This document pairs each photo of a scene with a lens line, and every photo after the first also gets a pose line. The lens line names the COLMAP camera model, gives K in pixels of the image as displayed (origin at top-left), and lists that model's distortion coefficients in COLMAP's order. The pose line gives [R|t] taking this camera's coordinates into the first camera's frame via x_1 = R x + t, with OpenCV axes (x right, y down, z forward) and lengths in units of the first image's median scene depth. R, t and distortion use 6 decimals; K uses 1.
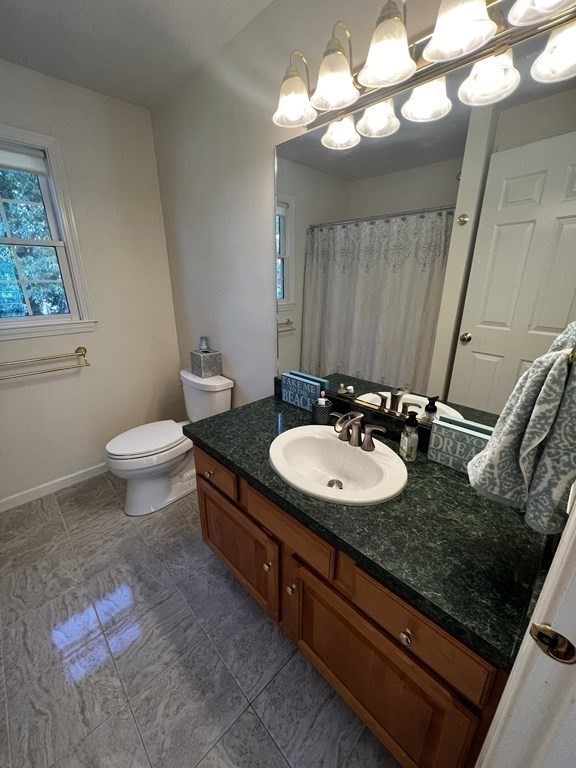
lens RADIAL K [[306.7, 0, 290.1], [0, 306.7, 381.9], [0, 0, 1]] dist [-0.003480, 0.000852]
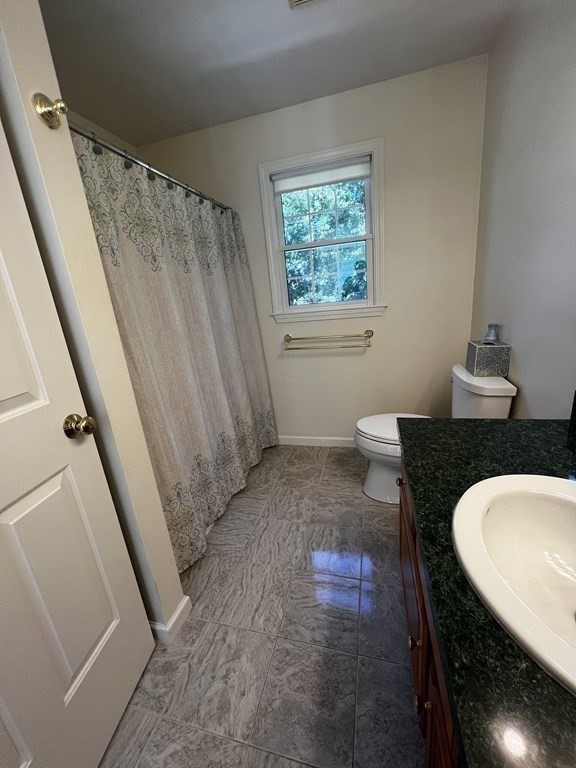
lens RADIAL K [[306.7, 0, 286.9], [0, 306.7, 381.3], [0, 0, 1]] dist [-0.003480, 0.000852]
pose [[0.509195, 0.188579, -0.839737, 0.146320], [-0.188440, 0.976454, 0.105016, 0.009799], [0.839769, 0.104767, 0.532741, 0.203110]]
